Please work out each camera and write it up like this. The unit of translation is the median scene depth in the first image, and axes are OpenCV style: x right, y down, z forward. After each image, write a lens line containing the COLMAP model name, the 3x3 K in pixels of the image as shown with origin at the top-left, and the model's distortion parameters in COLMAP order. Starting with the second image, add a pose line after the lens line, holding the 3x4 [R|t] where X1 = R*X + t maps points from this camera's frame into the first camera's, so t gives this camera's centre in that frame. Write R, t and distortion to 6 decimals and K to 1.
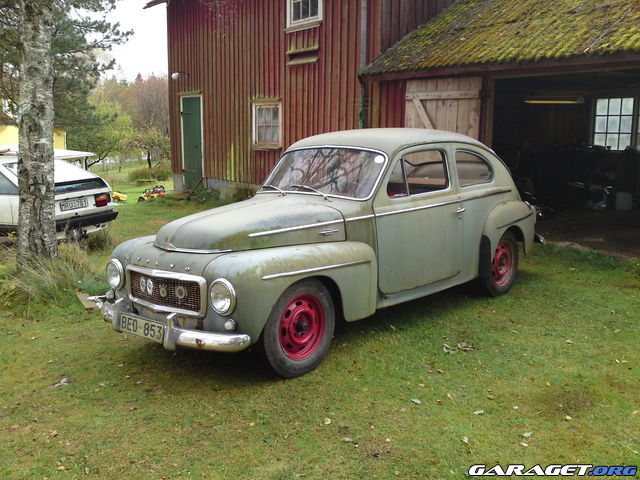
lens RADIAL K [[676.6, 0, 308.5], [0, 676.6, 231.5], [0, 0, 1]] dist [0.027867, 0.000000]
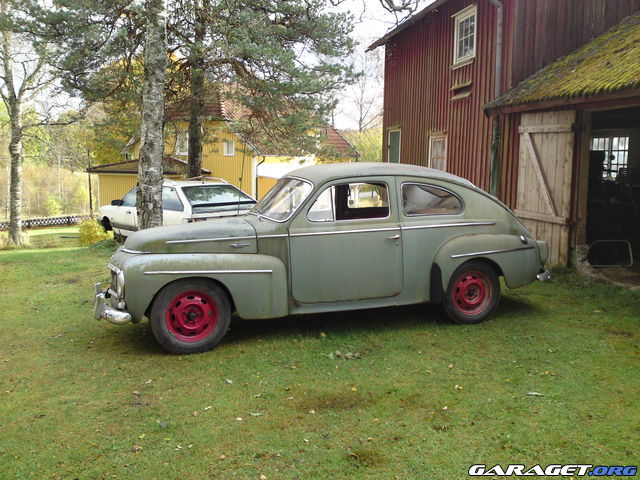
lens RADIAL K [[676.6, 0, 319.4], [0, 676.6, 240.7], [0, 0, 1]] dist [0.027867, 0.000000]
pose [[0.894547, 0.060887, -0.442808, 0.493750], [-0.074336, 0.997148, -0.013061, -0.001614], [0.440749, 0.044600, 0.896522, -0.030783]]
